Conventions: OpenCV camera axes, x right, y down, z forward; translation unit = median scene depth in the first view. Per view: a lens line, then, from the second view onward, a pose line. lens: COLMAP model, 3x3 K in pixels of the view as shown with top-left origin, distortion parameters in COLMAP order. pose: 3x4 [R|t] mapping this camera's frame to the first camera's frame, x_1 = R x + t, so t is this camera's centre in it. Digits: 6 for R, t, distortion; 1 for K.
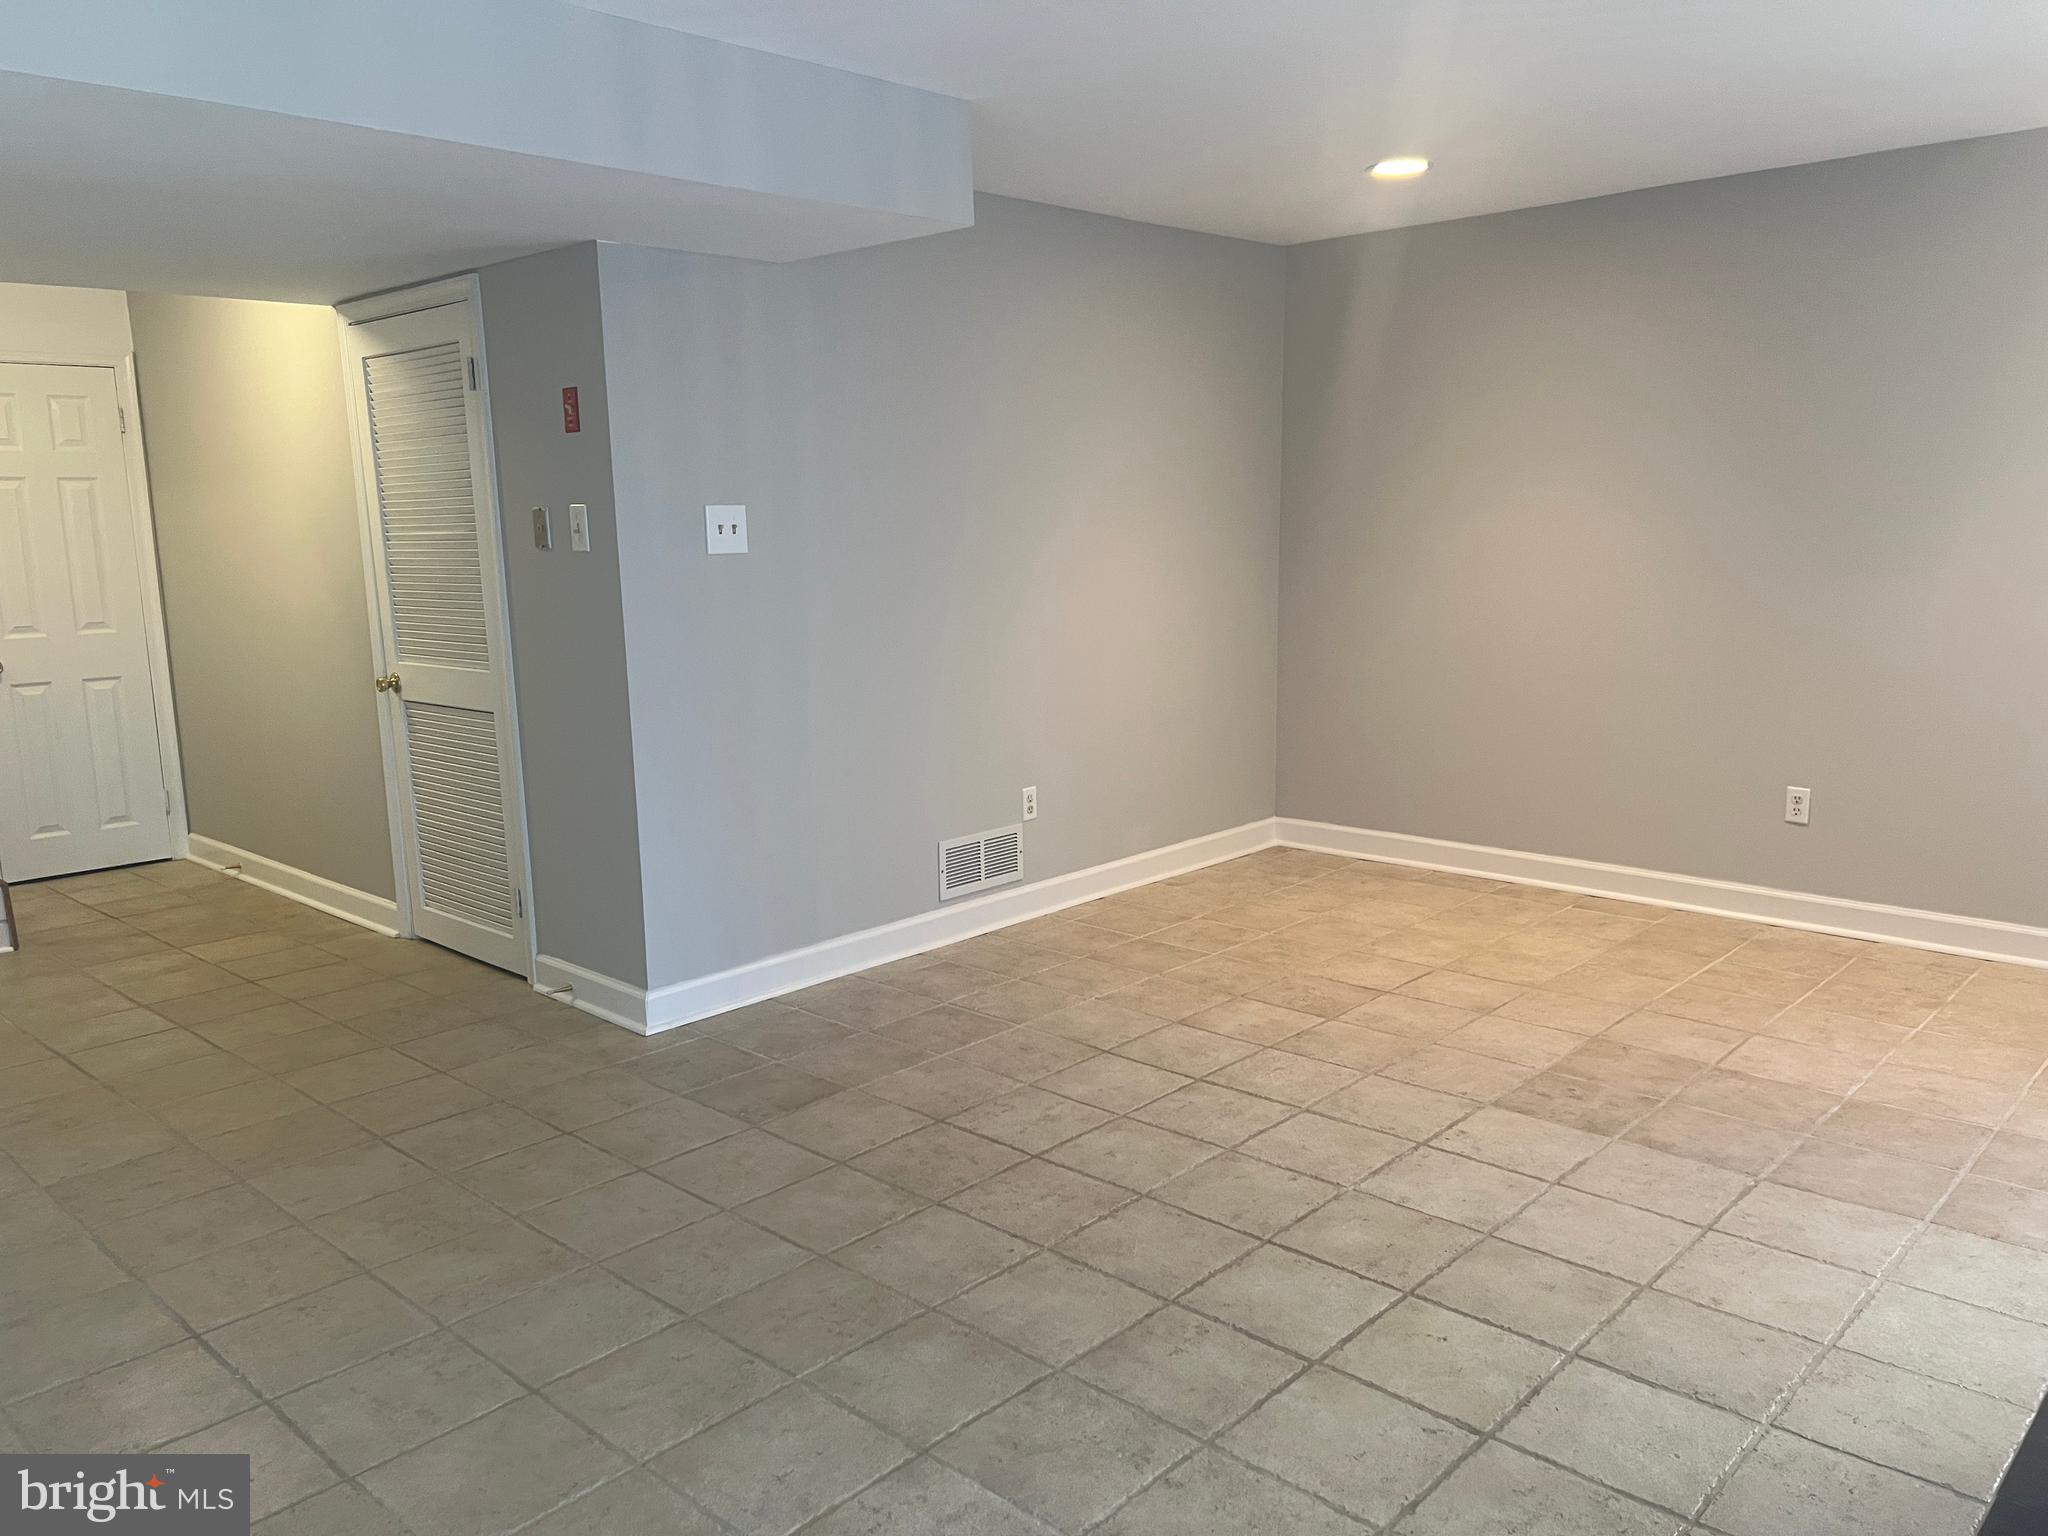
lens RADIAL K [[1548.3, 0, 1004.7], [0, 1548.3, 763.3], [0, 0, 1]] dist [0.049268, -0.048362]
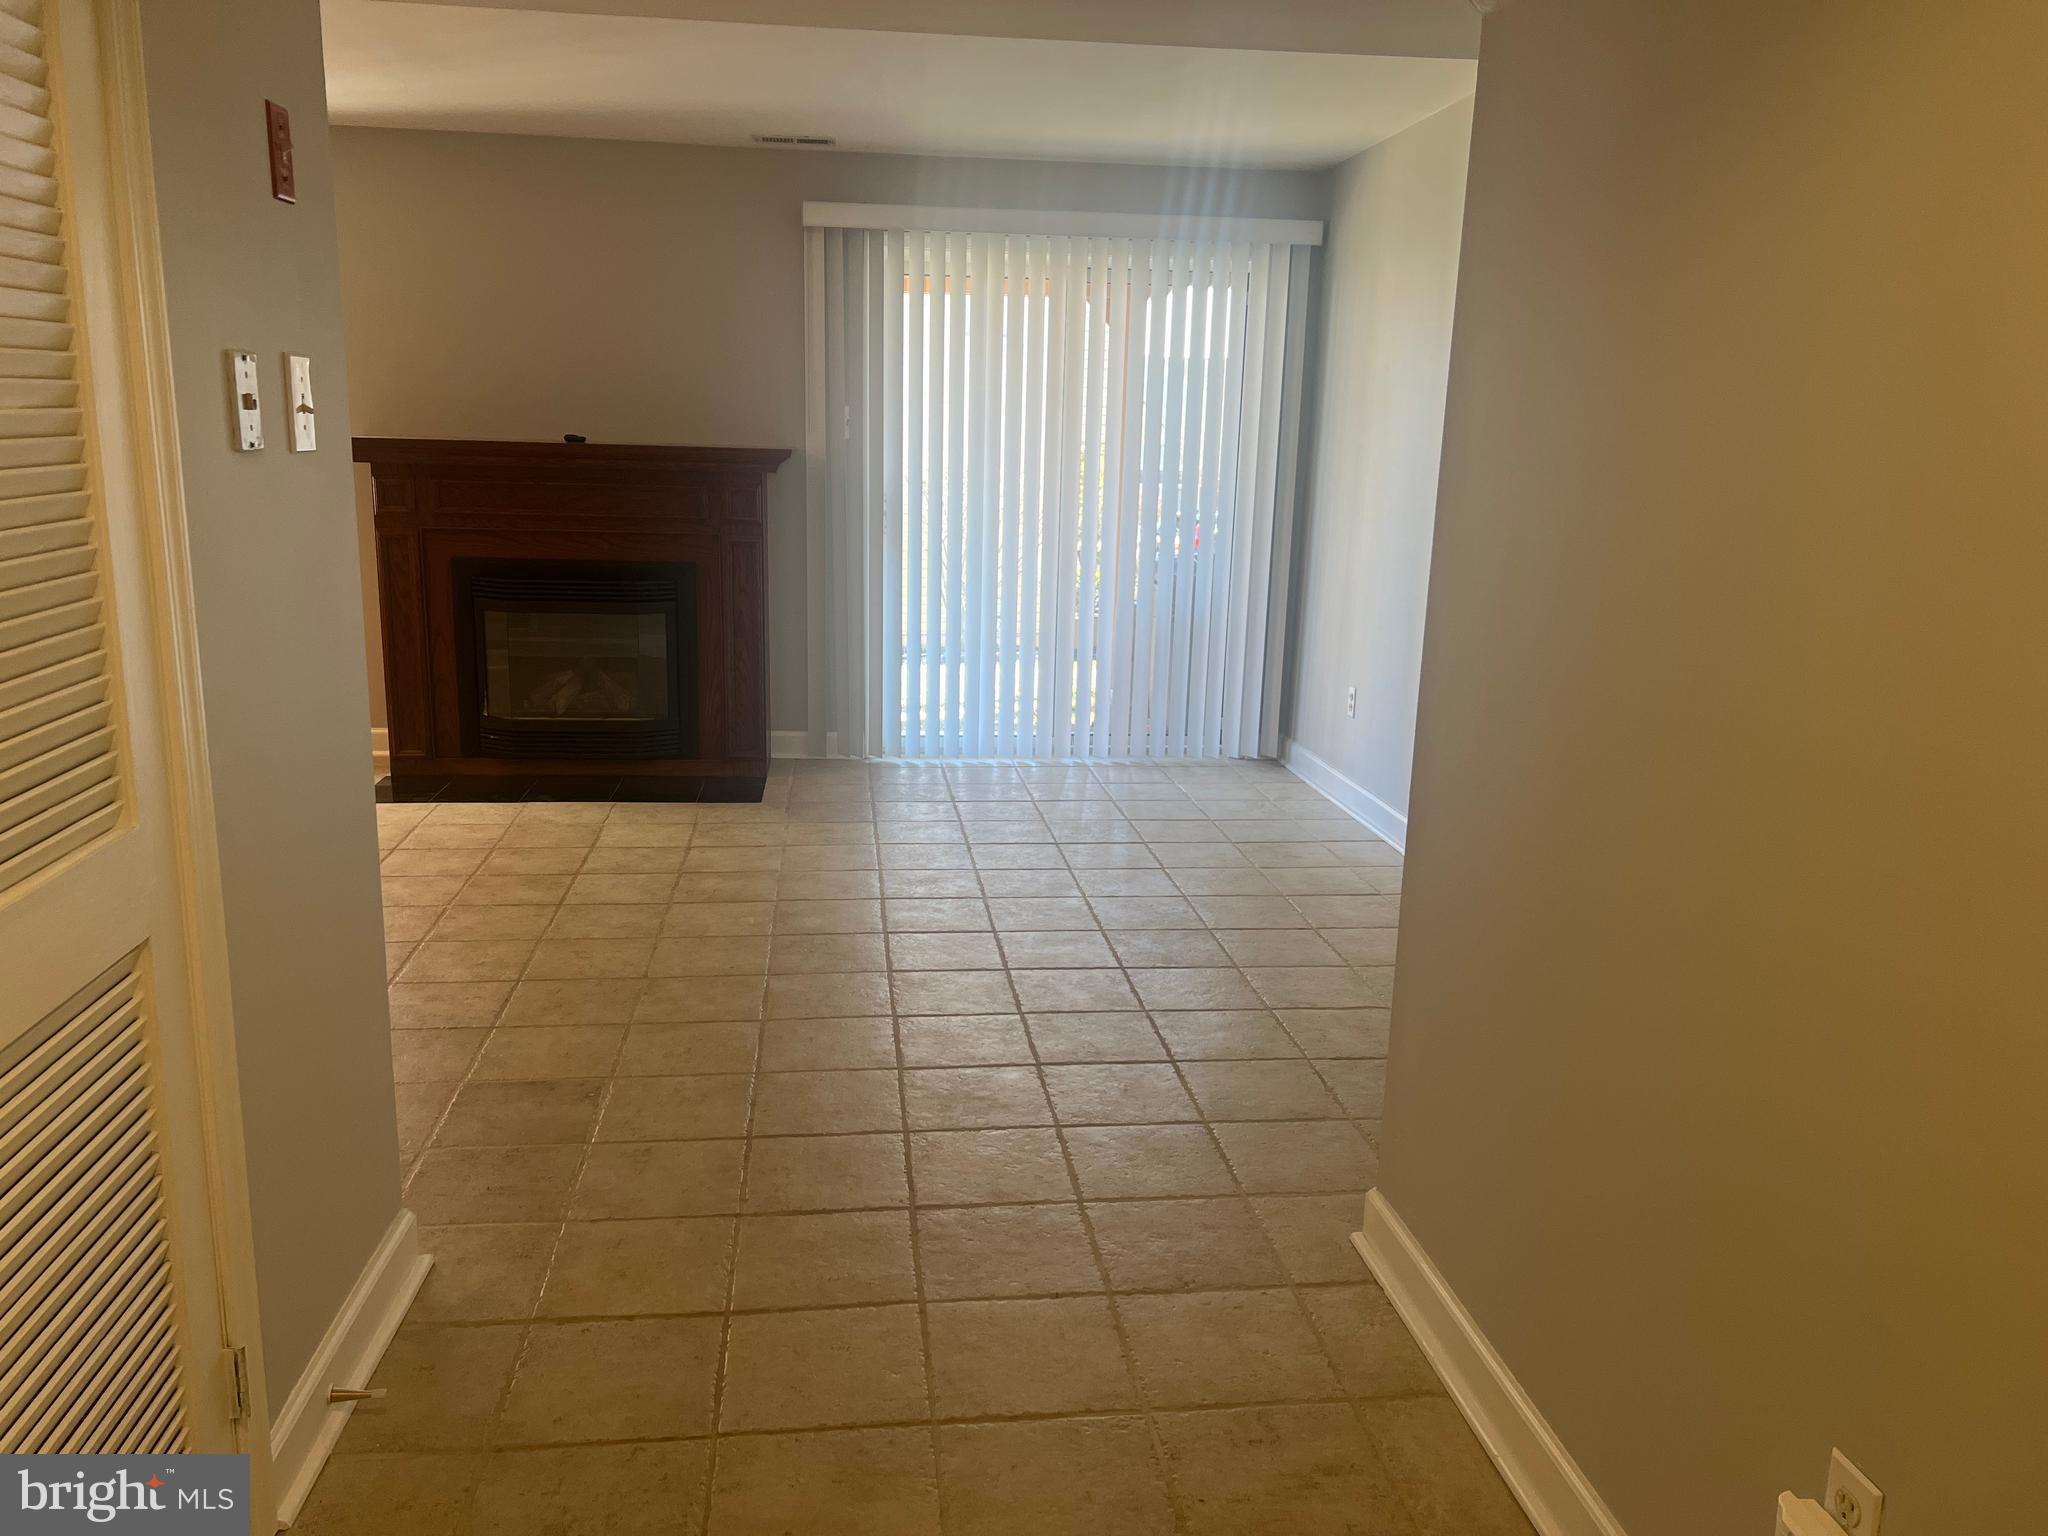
lens RADIAL K [[1548.3, 0, 1030.1], [0, 1548.3, 787.1], [0, 0, 1]] dist [0.049268, -0.048362]
pose [[-0.769444, -0.149755, 0.620910, -0.855358], [0.093701, 0.935141, 0.341659, -0.206319], [-0.631804, 0.321068, -0.705506, 1.373888]]
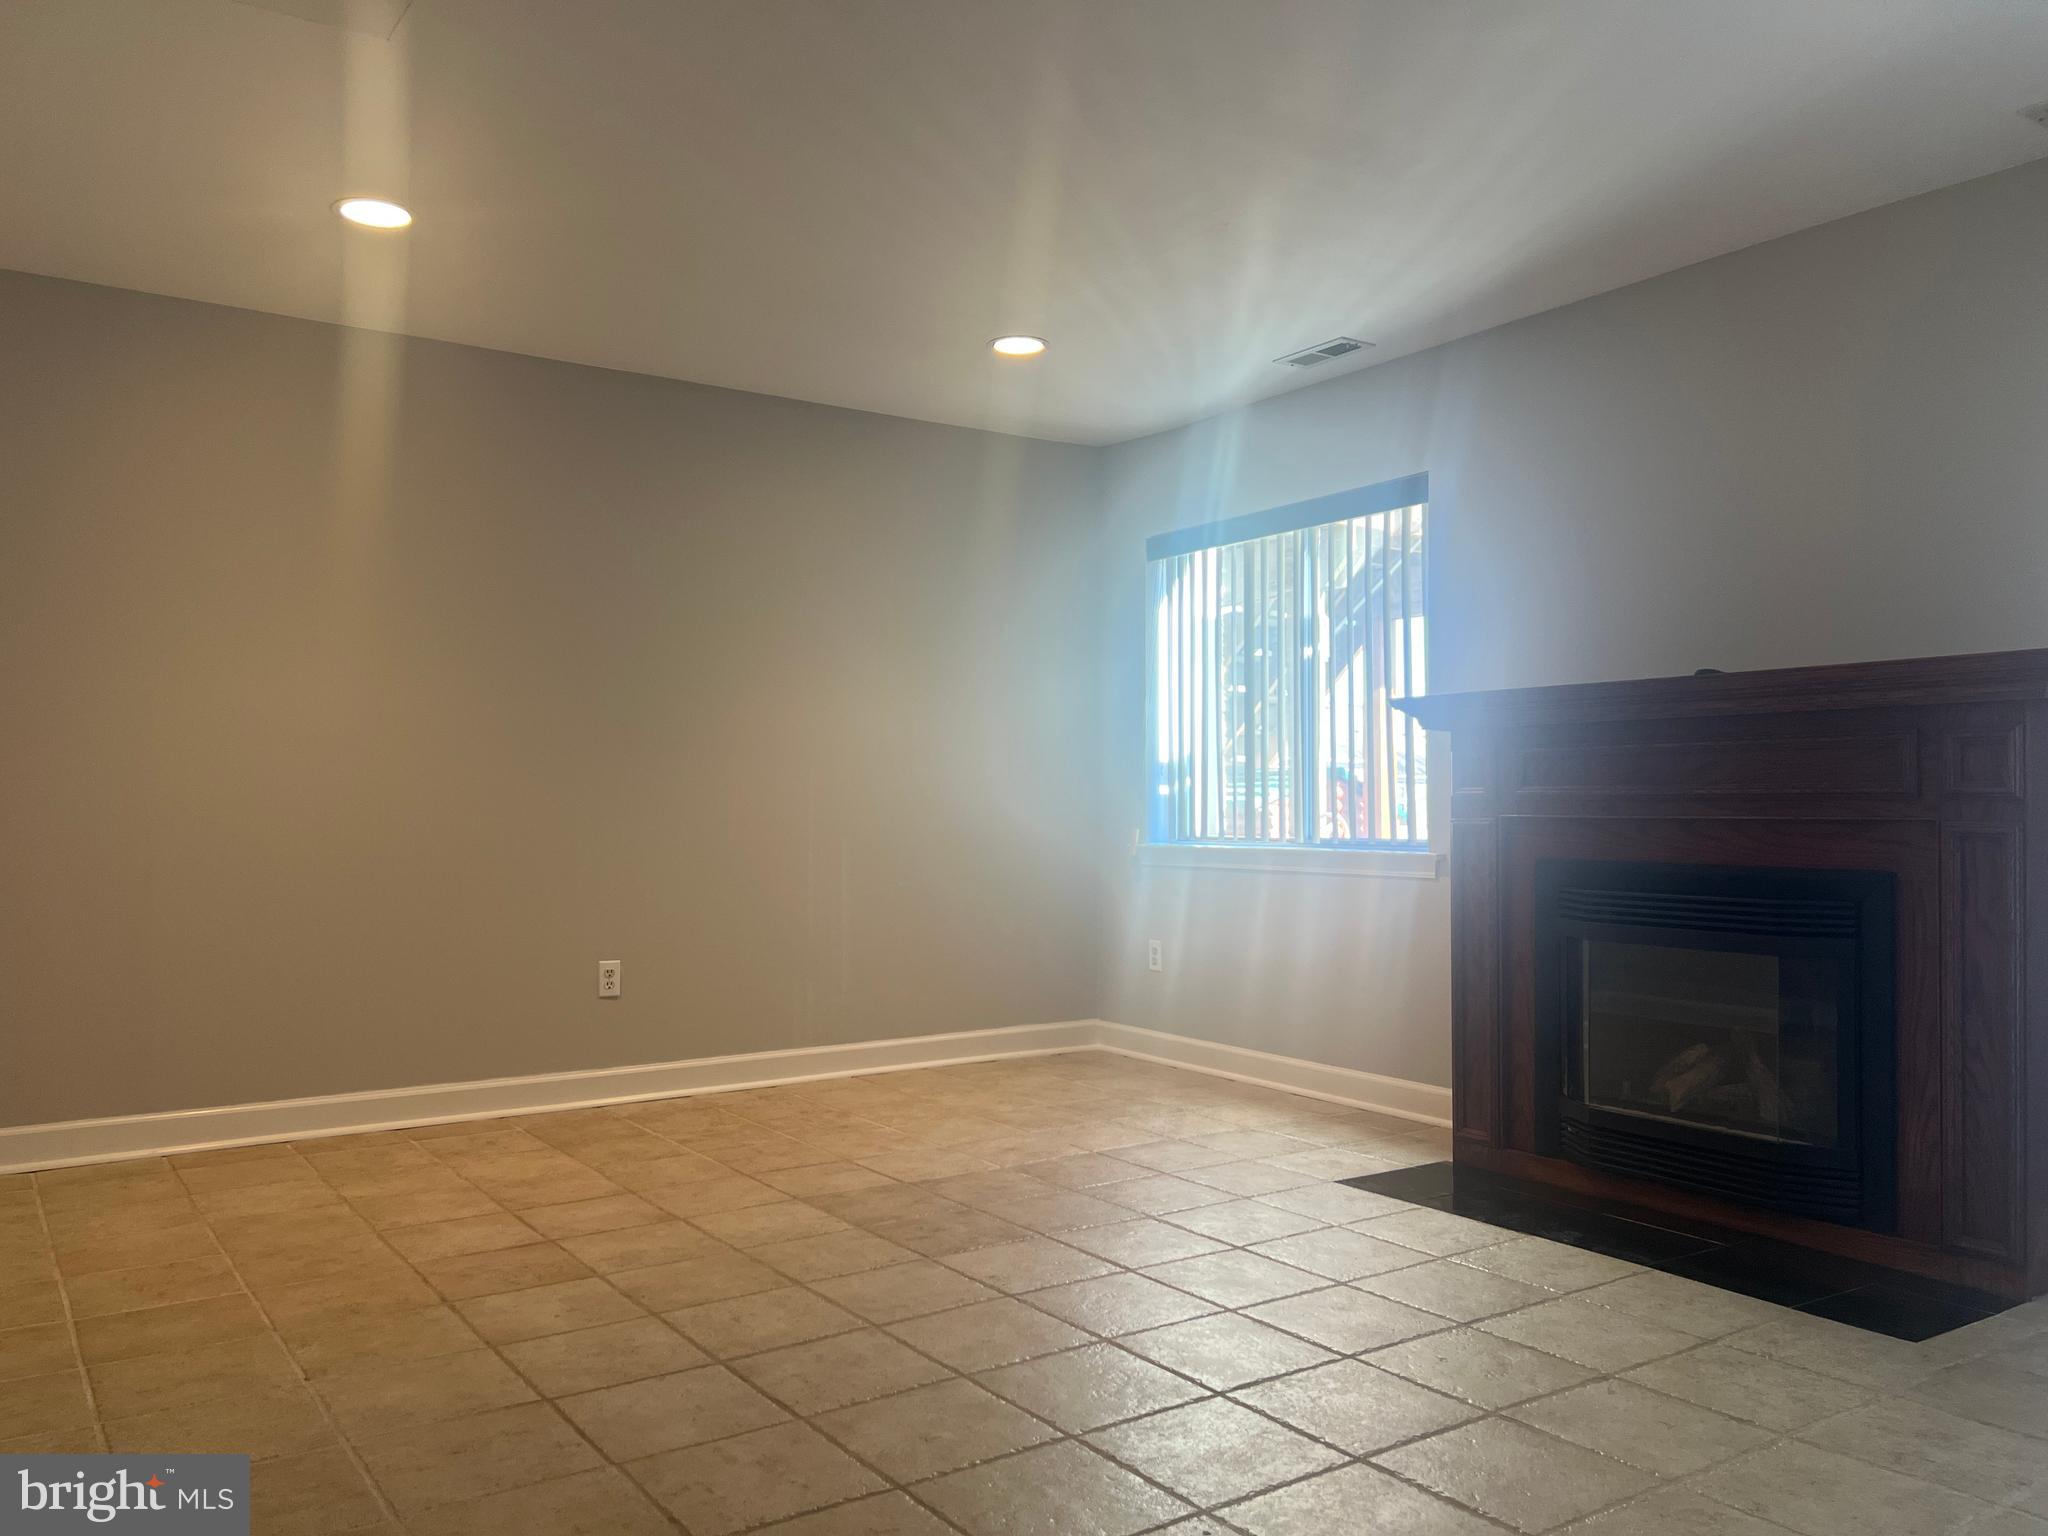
lens RADIAL K [[1548.3, 0, 1019.8], [0, 1548.3, 769.9], [0, 0, 1]] dist [0.049268, -0.048362]
pose [[0.212228, 0.041428, 0.976342, -0.553188], [0.158898, 0.984342, -0.076307, 0.017200], [-0.964215, 0.171333, 0.202322, 0.698348]]
